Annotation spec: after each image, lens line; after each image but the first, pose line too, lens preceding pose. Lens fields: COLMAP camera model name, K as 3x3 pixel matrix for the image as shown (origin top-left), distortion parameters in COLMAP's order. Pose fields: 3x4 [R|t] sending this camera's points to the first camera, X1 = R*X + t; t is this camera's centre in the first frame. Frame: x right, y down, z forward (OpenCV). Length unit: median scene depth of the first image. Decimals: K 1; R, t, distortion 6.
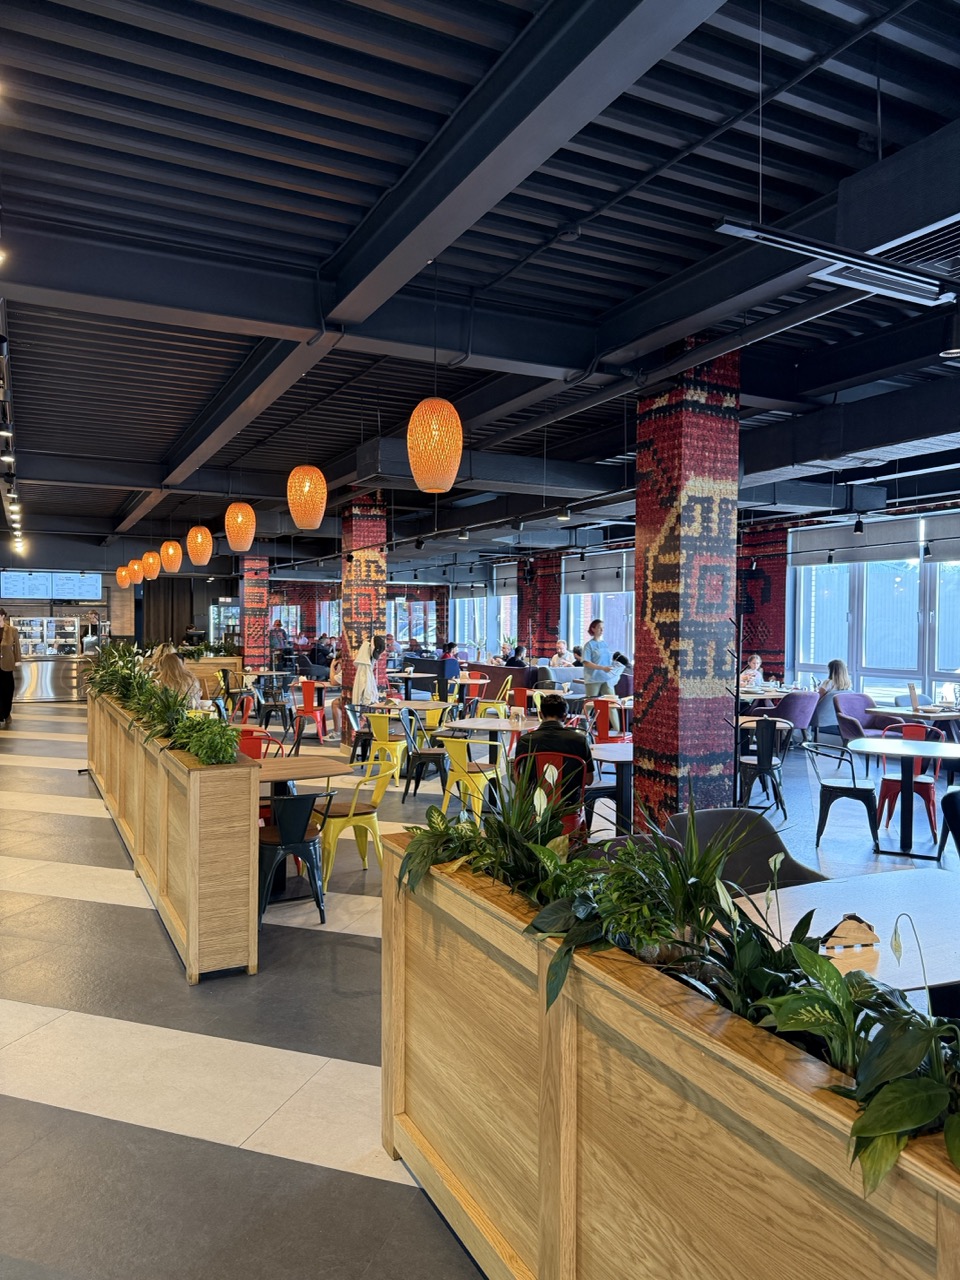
lens RADIAL K [[948.2, 0, 480.0], [0, 948.2, 640.0], [0, 0, 1]] dist [0.063995, -0.090610]
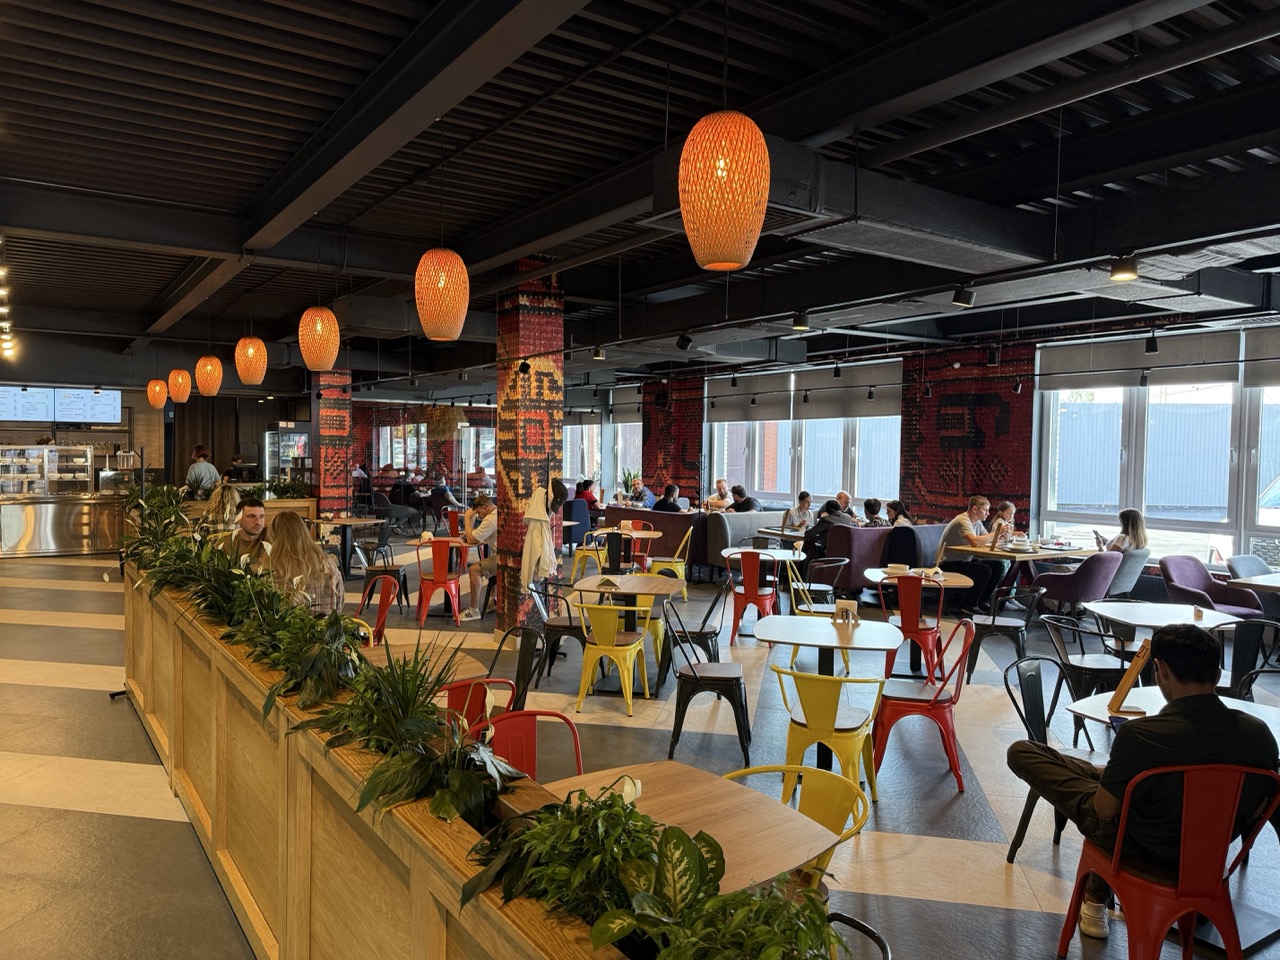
lens RADIAL K [[948.2, 0, 640.0], [0, 948.2, 480.0], [0, 0, 1]] dist [0.063995, -0.090610]
pose [[0.991260, 0.001623, 0.131913, -0.102310], [-0.003373, 0.999909, 0.013041, -0.009815], [-0.131880, -0.013372, 0.991176, 0.215425]]
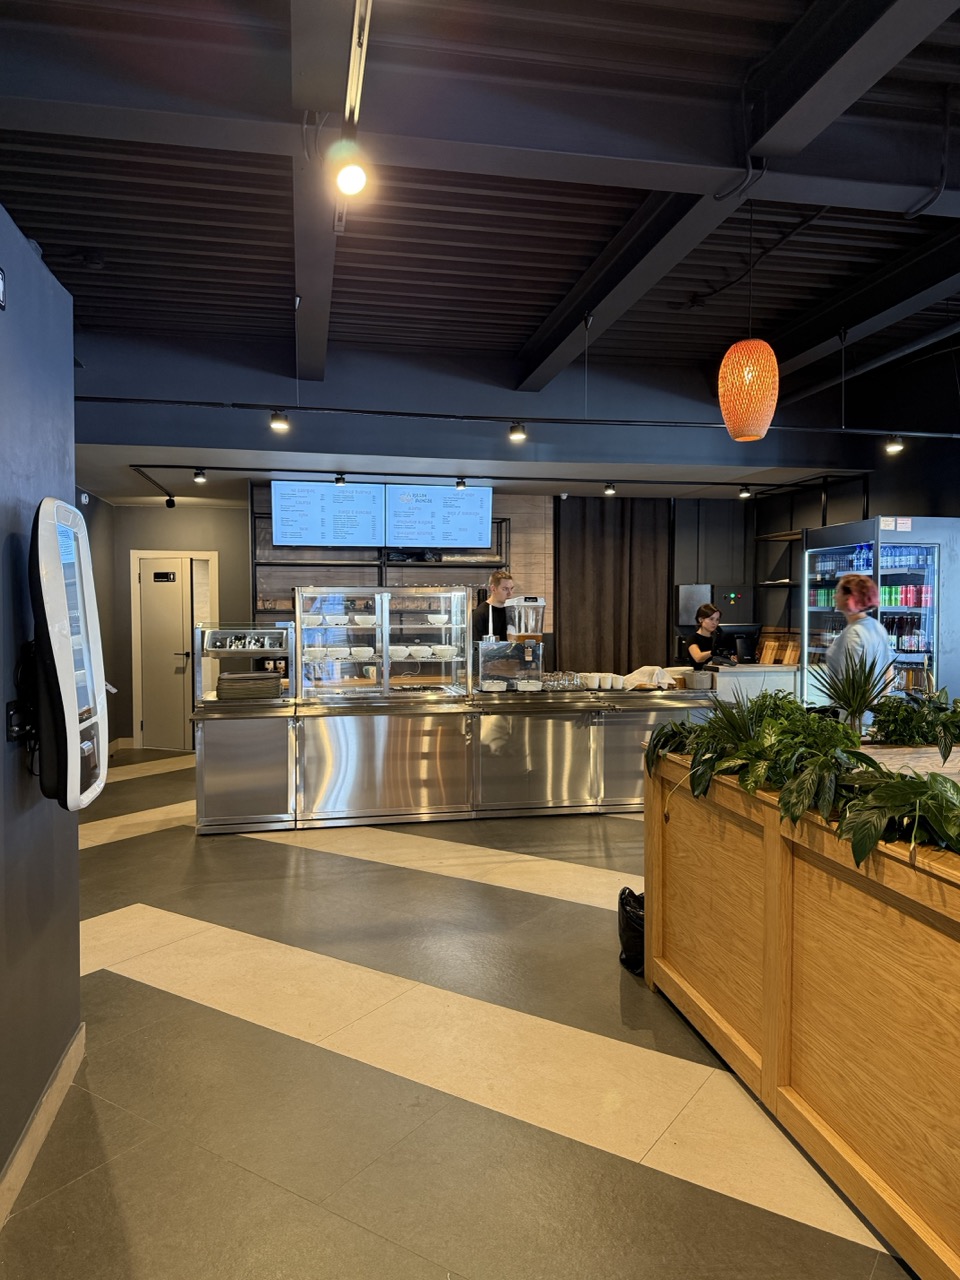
lens RADIAL K [[889.0, 0, 480.0], [0, 889.0, 640.0], [0, 0, 1]] dist [-0.212674, -0.001004]
pose [[0.962388, -0.006367, -0.271605, -0.380021], [0.010719, 0.999837, 0.014544, -0.010346], [0.271468, -0.016908, 0.962299, 0.803126]]
